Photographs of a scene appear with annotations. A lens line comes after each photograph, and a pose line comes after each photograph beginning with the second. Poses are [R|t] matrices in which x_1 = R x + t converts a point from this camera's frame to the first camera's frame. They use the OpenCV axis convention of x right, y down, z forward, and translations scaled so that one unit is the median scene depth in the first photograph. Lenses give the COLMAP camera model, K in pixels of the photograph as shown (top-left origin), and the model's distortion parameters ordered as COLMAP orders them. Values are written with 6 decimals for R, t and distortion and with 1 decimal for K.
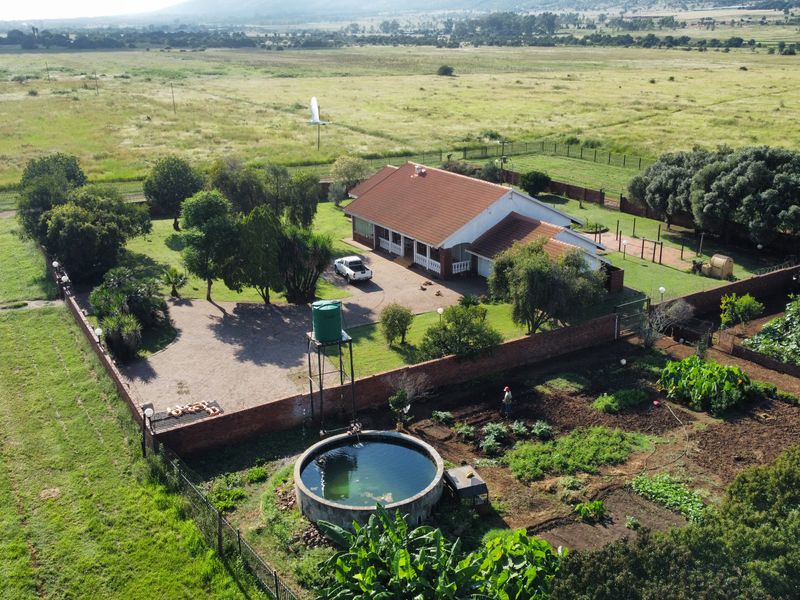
lens RADIAL K [[807.1, 0, 398.0], [0, 807.1, 299.6], [0, 0, 1]] dist [-0.000068, -0.018495]
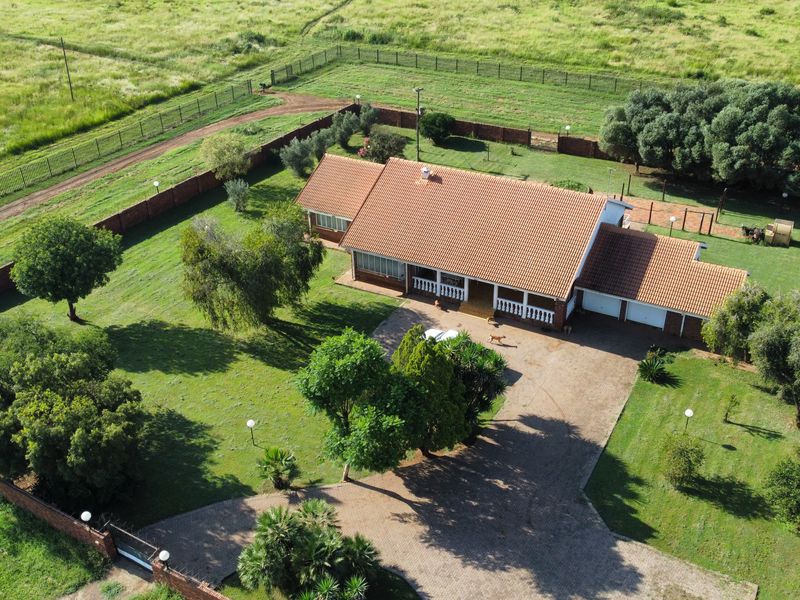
lens RADIAL K [[807.1, 0, 398.0], [0, 807.1, 299.6], [0, 0, 1]] dist [-0.000068, -0.018495]
pose [[0.860311, -0.267869, 0.433718, -0.366620], [0.173598, 0.953906, 0.244799, -0.242970], [-0.479301, -0.135310, 0.867157, 0.347112]]
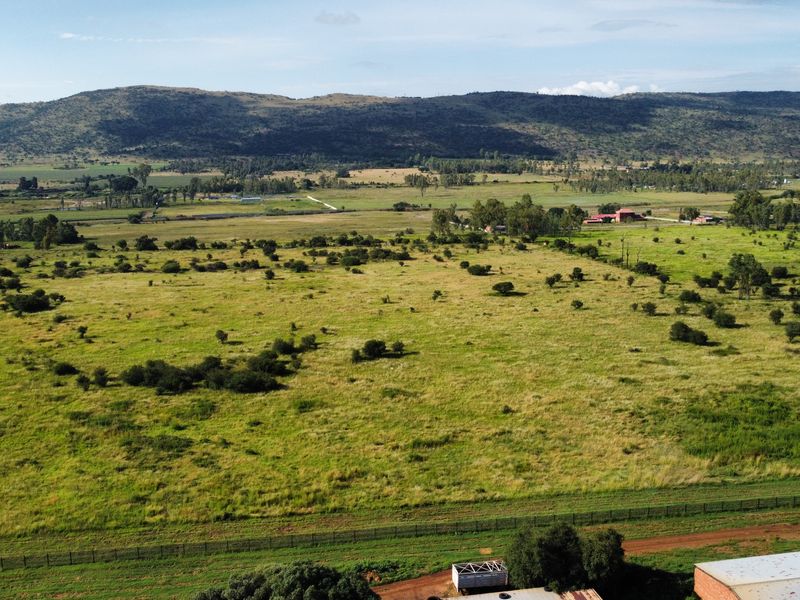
lens RADIAL K [[807.1, 0, 398.0], [0, 807.1, 299.6], [0, 0, 1]] dist [-0.000068, -0.018495]
pose [[0.392418, -0.163894, 0.905068, -0.507051], [0.310904, 0.949714, 0.037177, -0.550807], [-0.865649, 0.266800, 0.423640, 0.223306]]
